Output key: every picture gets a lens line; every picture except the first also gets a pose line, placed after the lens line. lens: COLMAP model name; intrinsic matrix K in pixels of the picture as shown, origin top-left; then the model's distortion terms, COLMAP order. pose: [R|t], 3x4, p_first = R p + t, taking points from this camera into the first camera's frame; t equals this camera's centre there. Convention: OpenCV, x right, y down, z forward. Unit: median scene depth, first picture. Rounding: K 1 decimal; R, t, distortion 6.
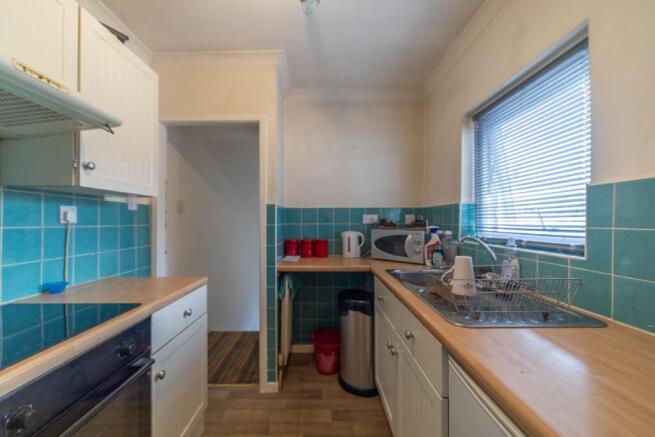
lens RADIAL K [[274.0, 0, 324.3], [0, 274.0, 215.8], [0, 0, 1]] dist [0.000621, 0.000000]
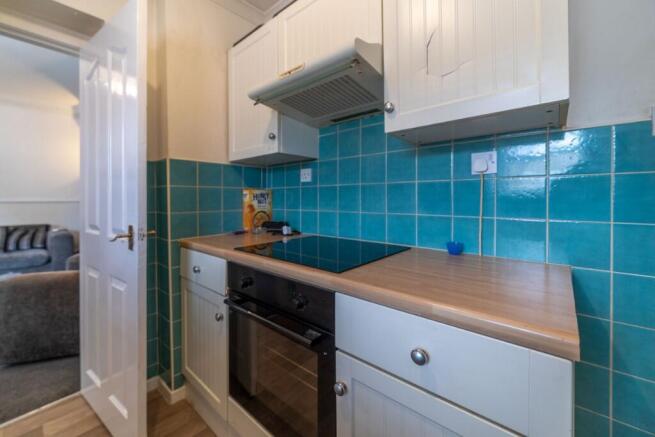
lens RADIAL K [[266.1, 0, 326.9], [0, 266.1, 200.6], [0, 0, 1]] dist [0.000131, -0.000017]
pose [[-0.658407, 0.023168, -0.752306, -0.071834], [0.025288, 0.999643, 0.008654, 0.092678], [0.752237, -0.013326, -0.658757, 1.292502]]
